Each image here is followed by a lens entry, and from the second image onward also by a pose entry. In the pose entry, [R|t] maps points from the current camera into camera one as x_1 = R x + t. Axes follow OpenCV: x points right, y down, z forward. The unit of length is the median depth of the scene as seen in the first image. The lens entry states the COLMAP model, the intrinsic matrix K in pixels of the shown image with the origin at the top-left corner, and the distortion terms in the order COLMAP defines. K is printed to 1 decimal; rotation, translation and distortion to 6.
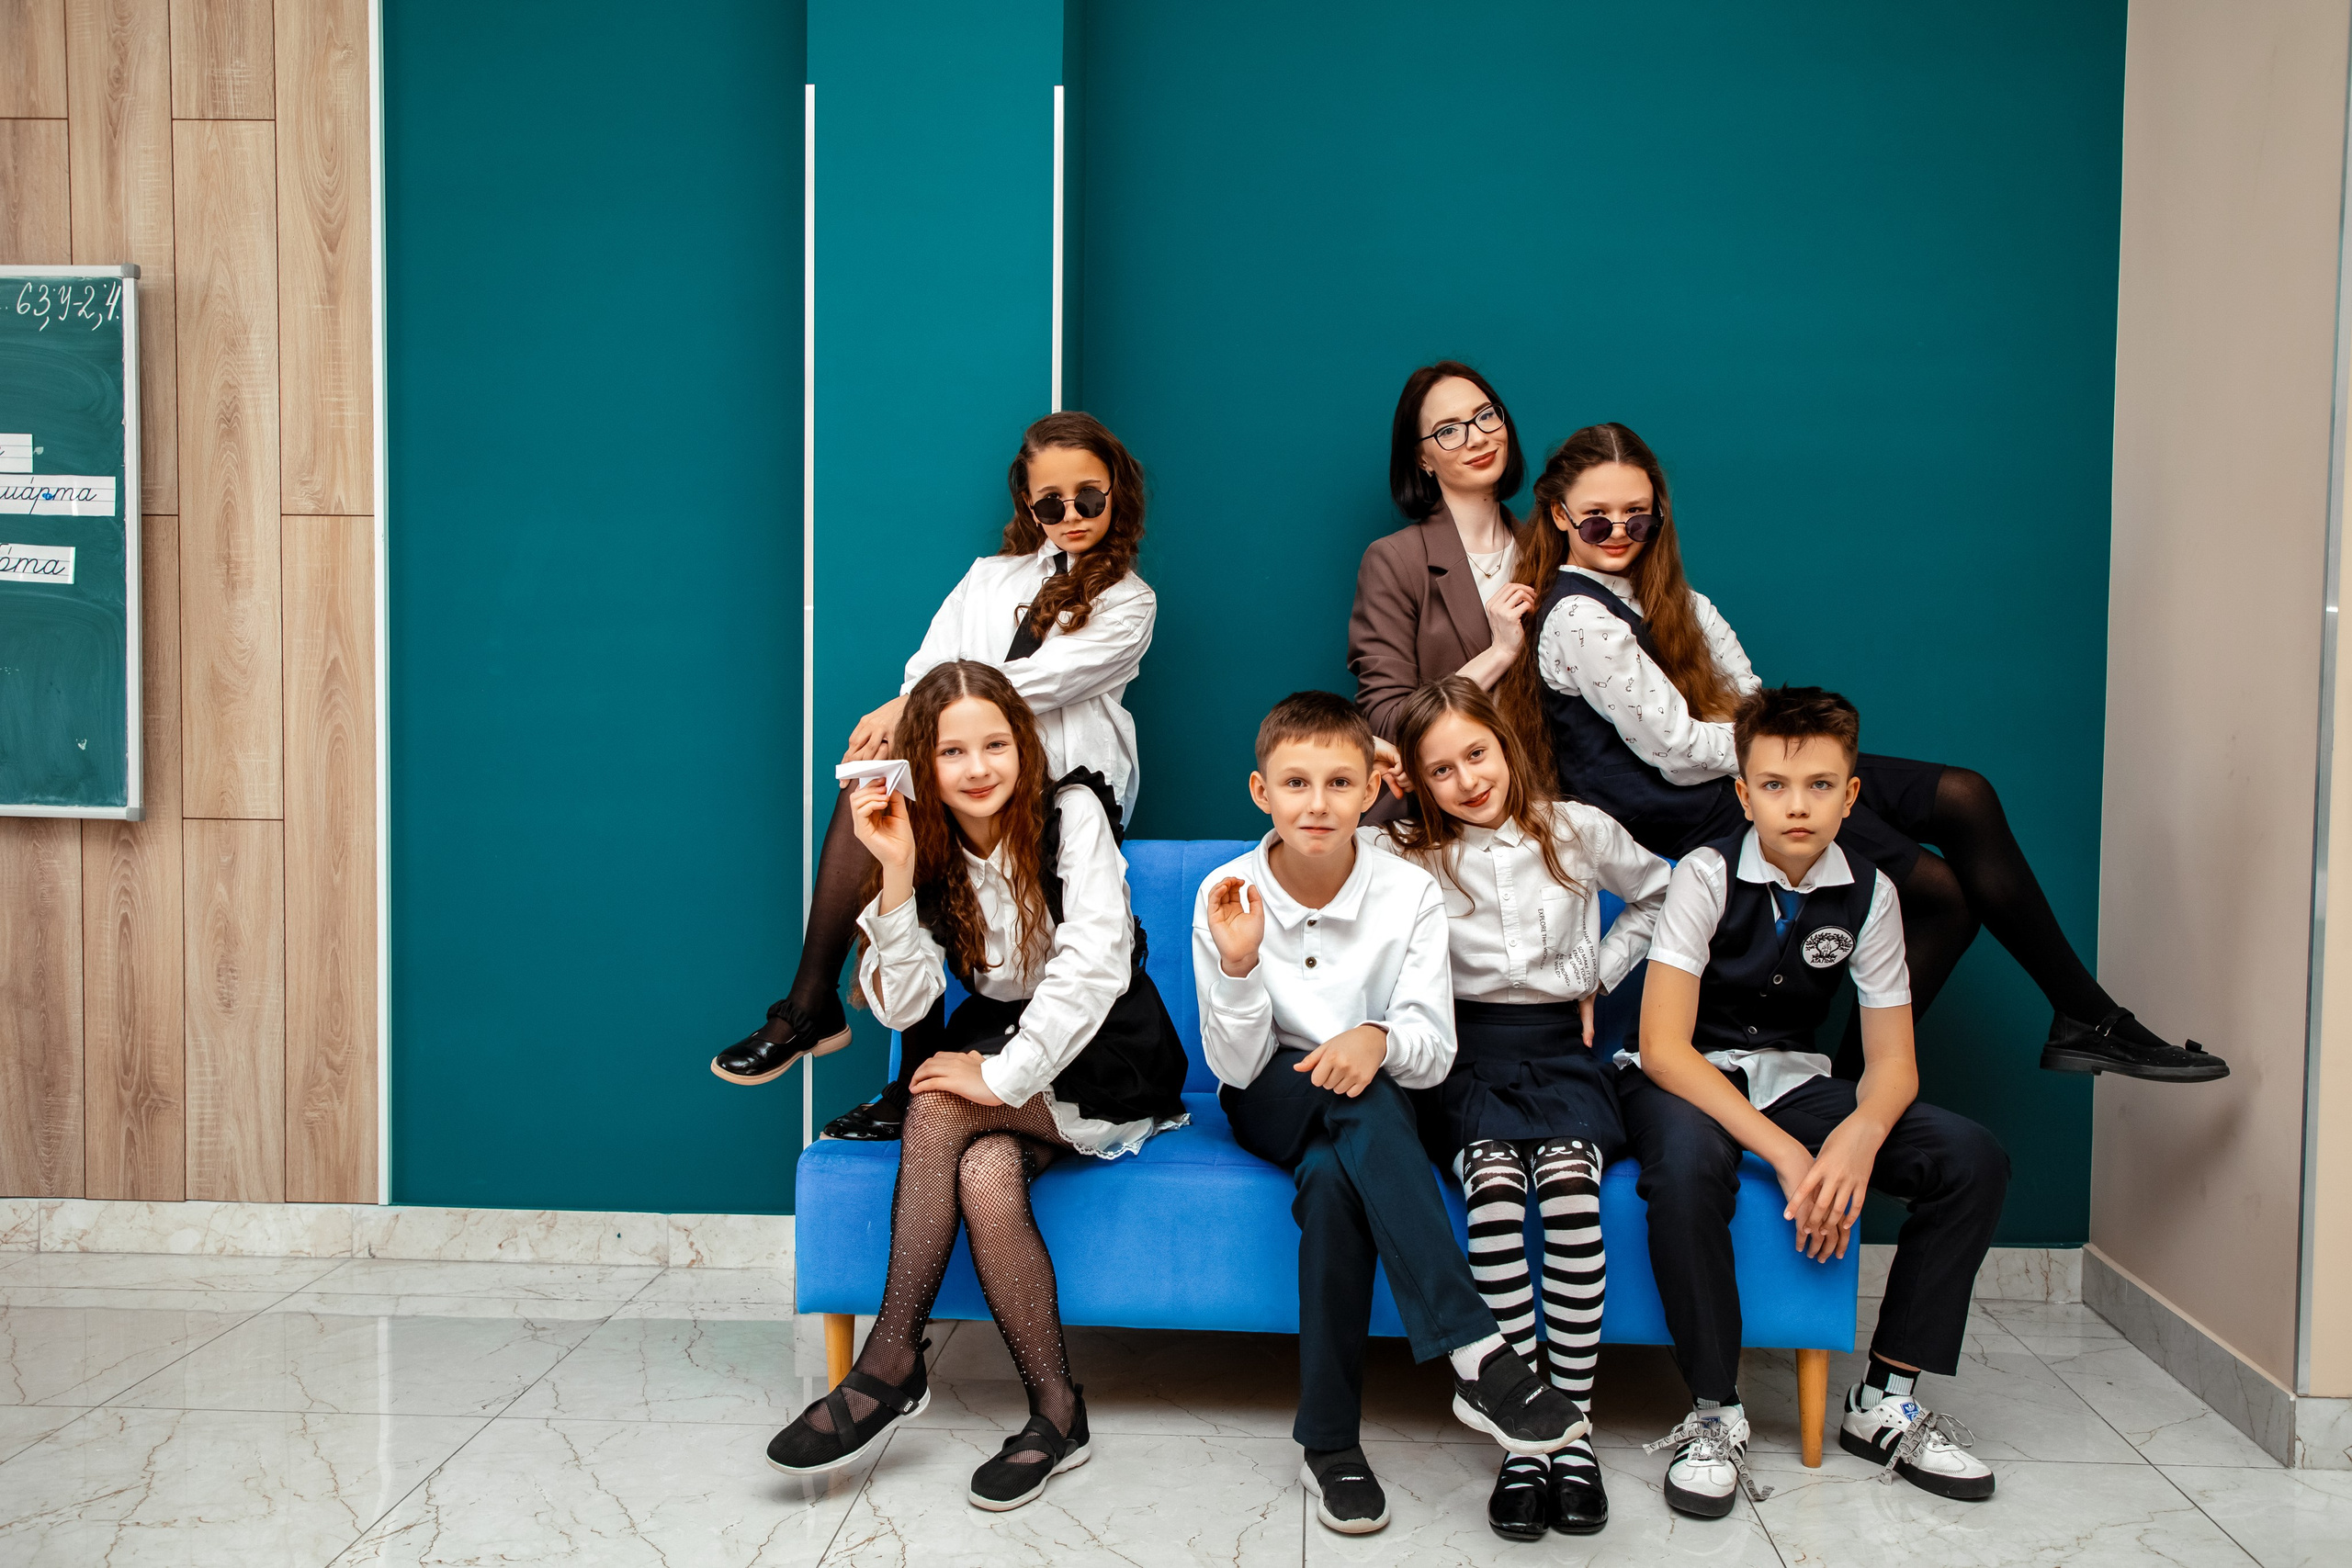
lens RADIAL K [[2030.0, 0, 1198.8], [0, 2030.0, 762.6], [0, 0, 1]] dist [0.015243, 0.019872]
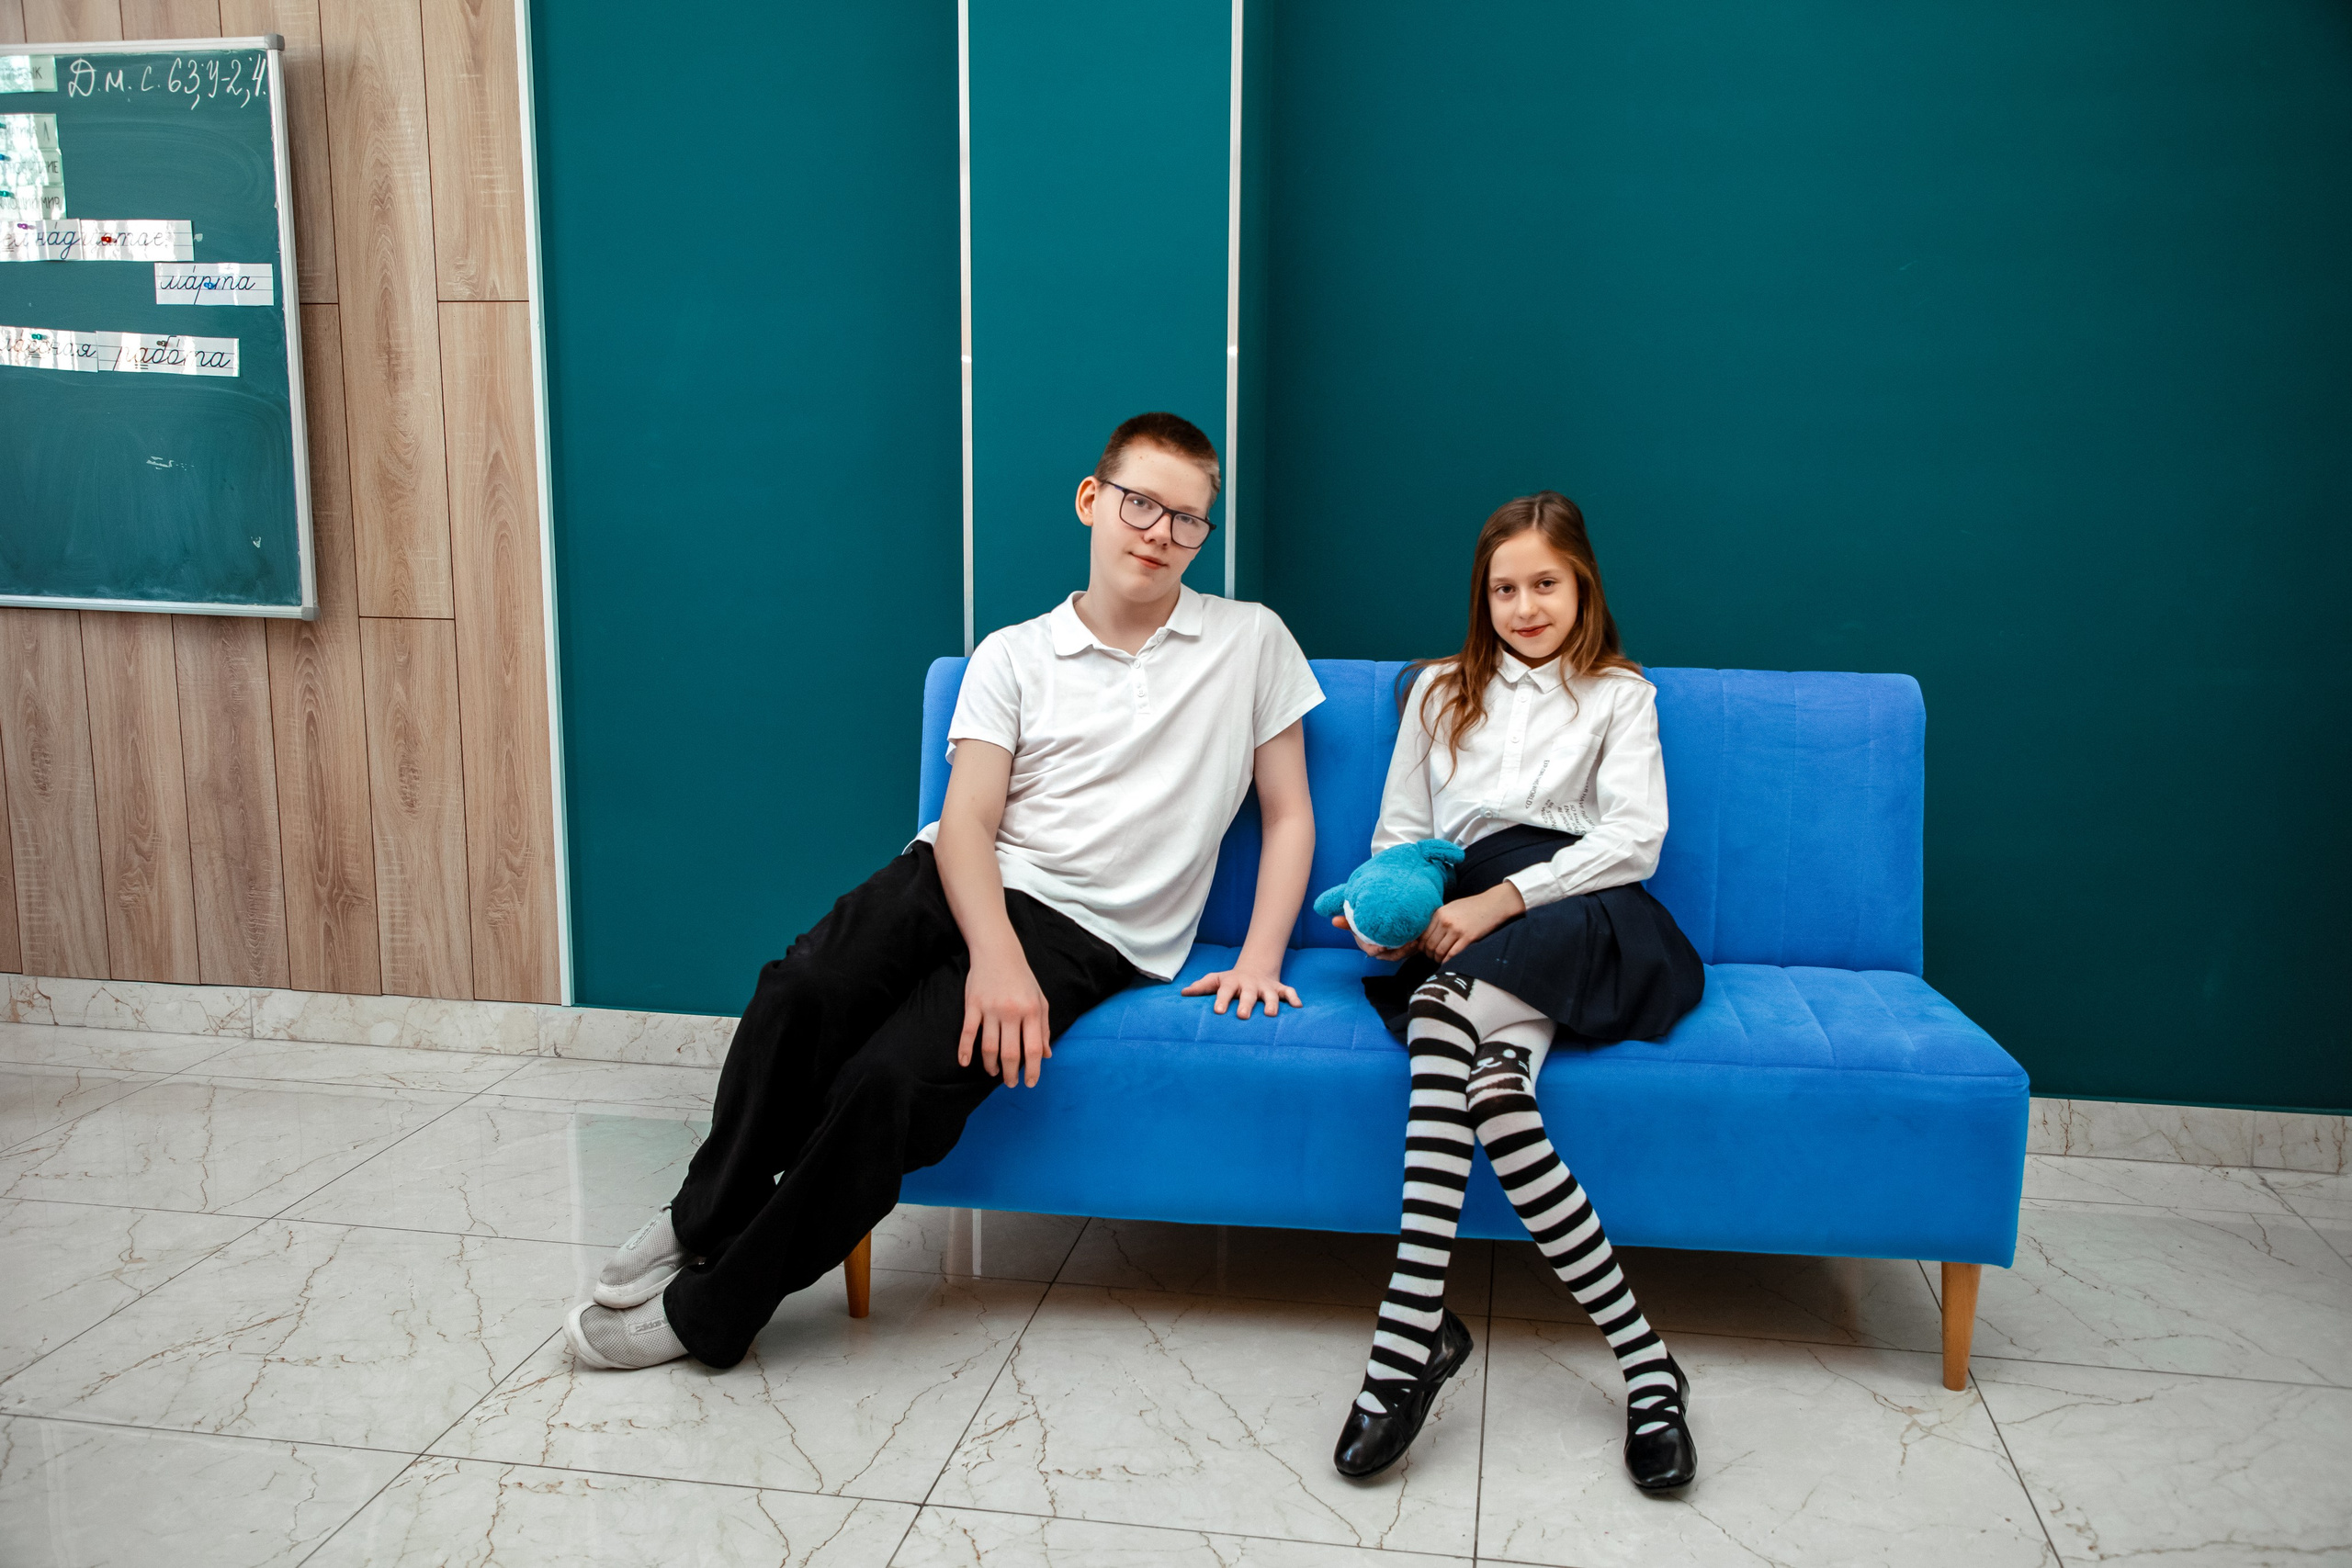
lens RADIAL K [[2030.0, 0, 1146.3], [0, 2030.0, 796.3], [0, 0, 1]] dist [0.015243, 0.019872]
pose [[0.991810, 0.016537, -0.126648, 0.007495], [-0.000341, 0.991922, 0.126850, -0.011979], [0.127722, -0.125768, 0.983804, 0.067353]]
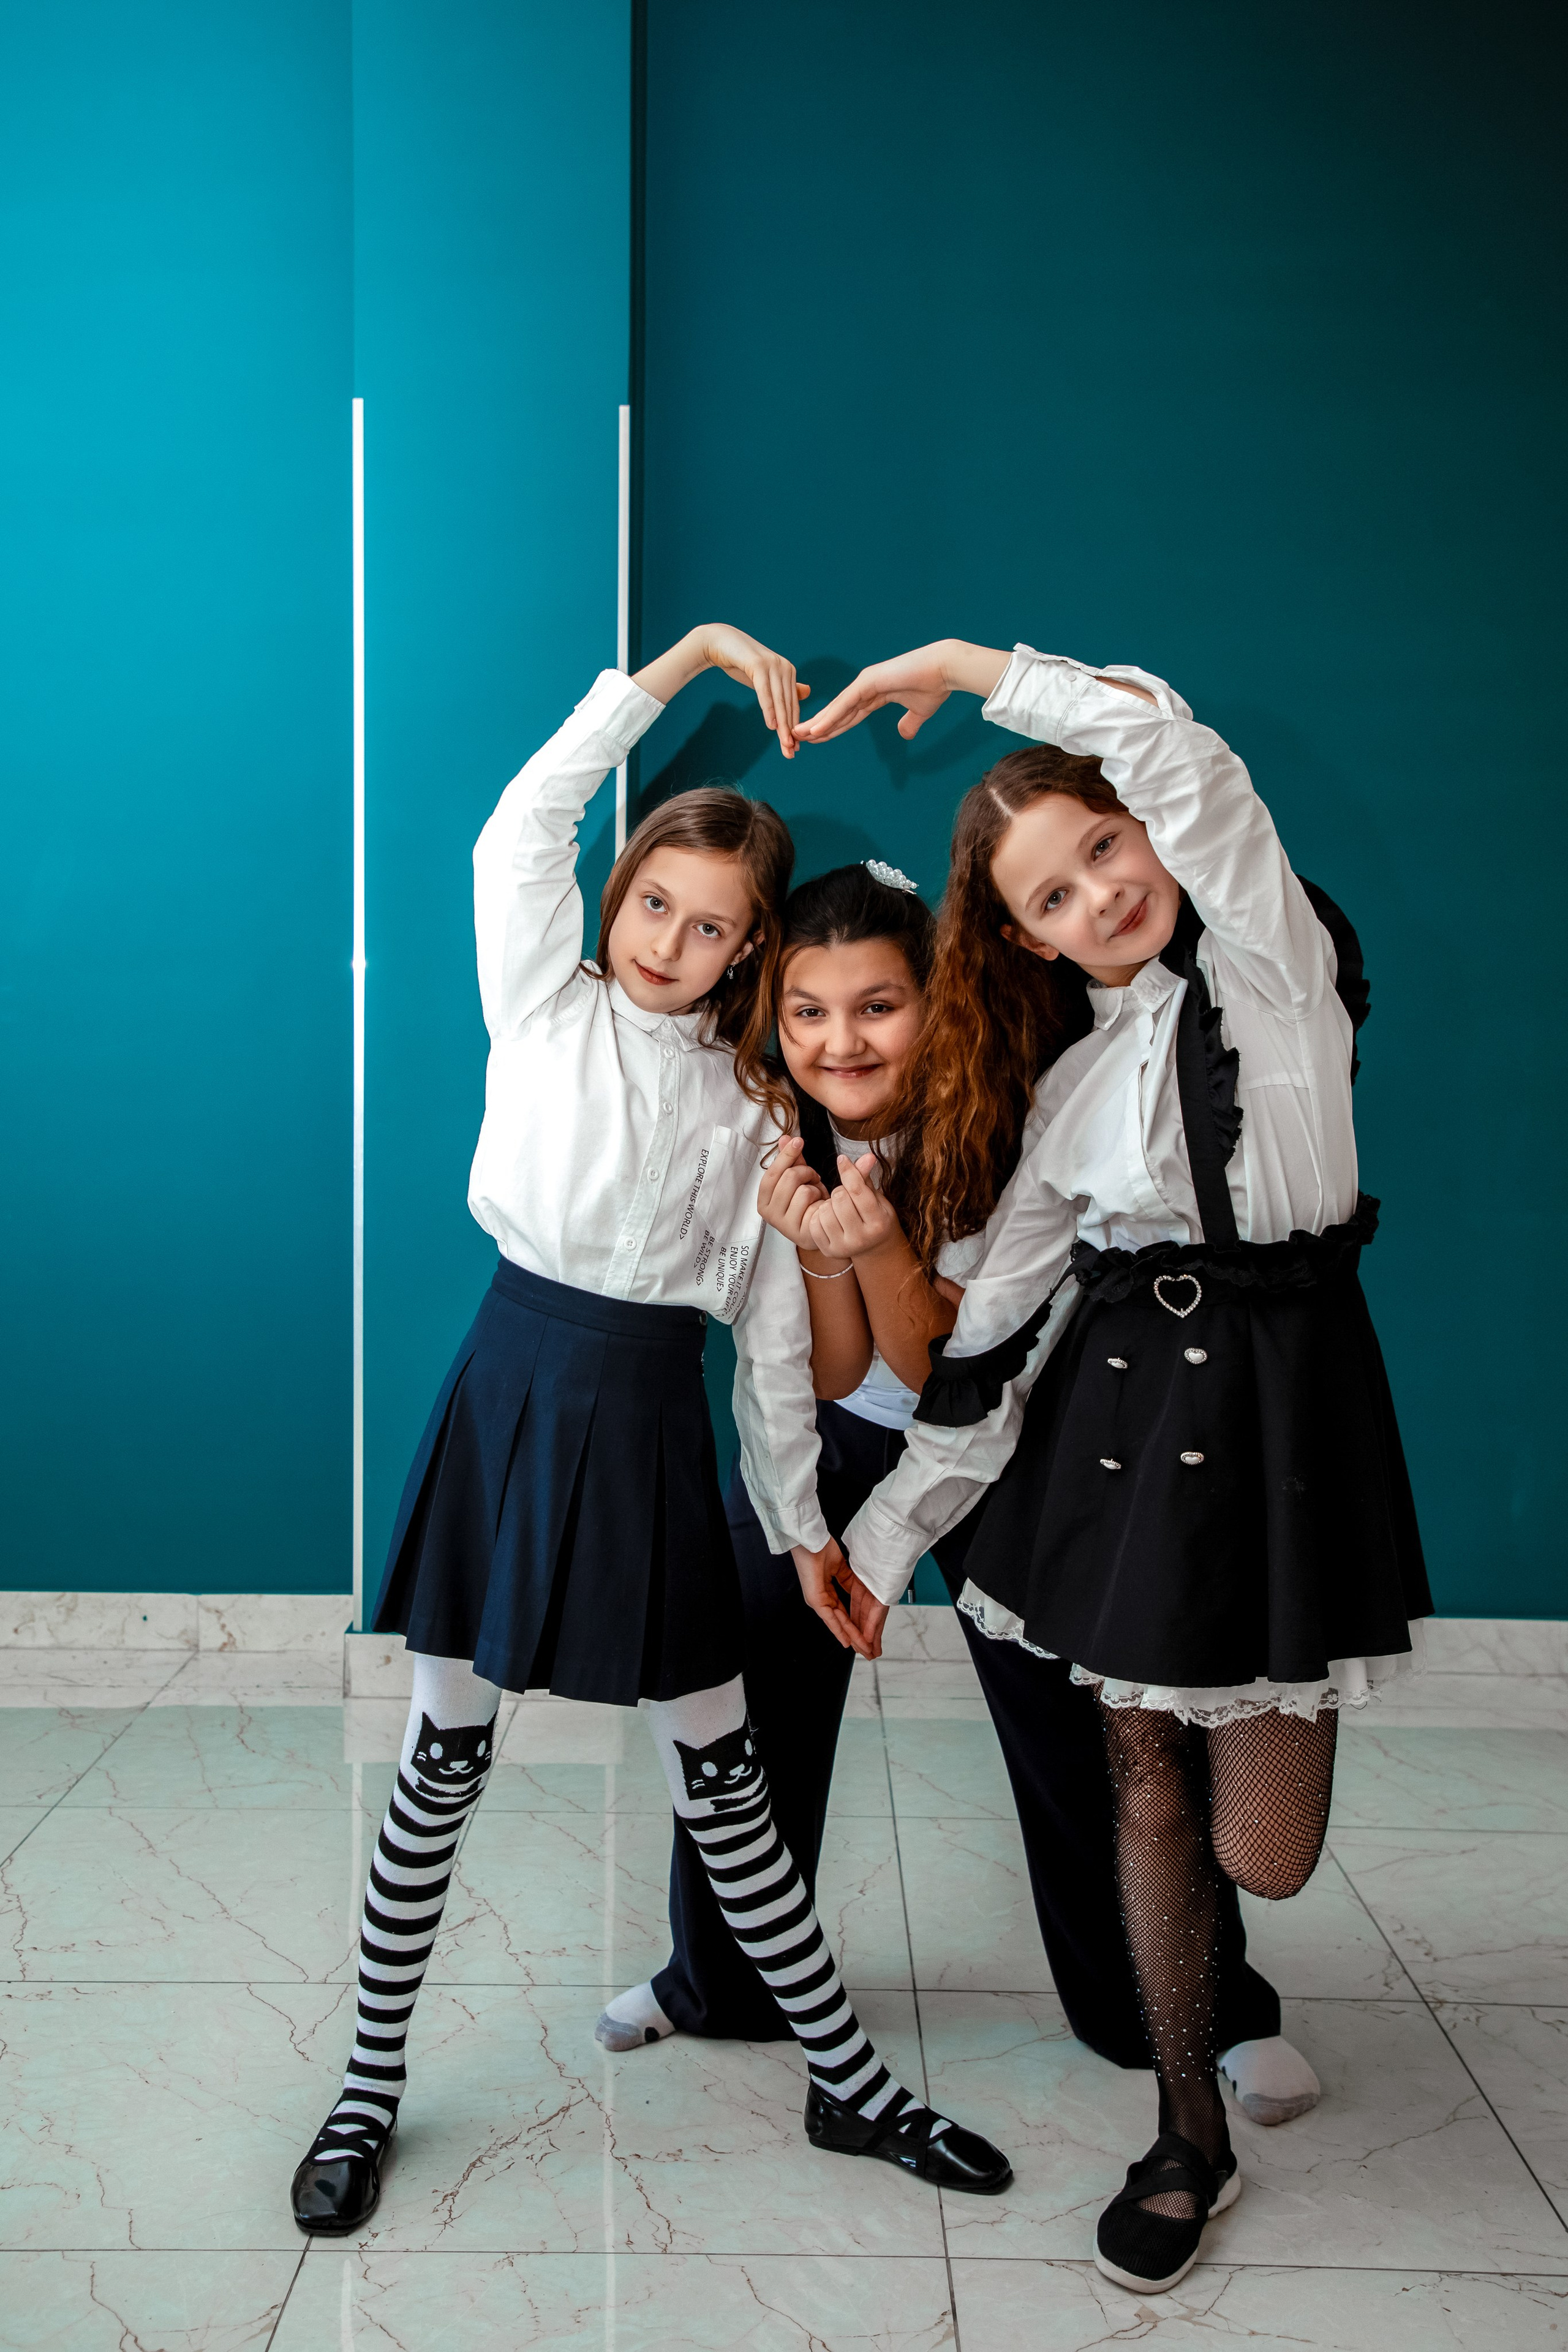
lens RADIAL K [[2239.0, 0, 791.5], [0, 2239.0, 1166.7], [0, 0, 1]] dist [0.073729, 0.000000]
pose [[0.999307, 0.001281, 0.037214, -0.024816], [-0.002496, 0.999465, 0.032612, -0.011781], [-0.037152, -0.032683, 0.998775, -0.051140]]
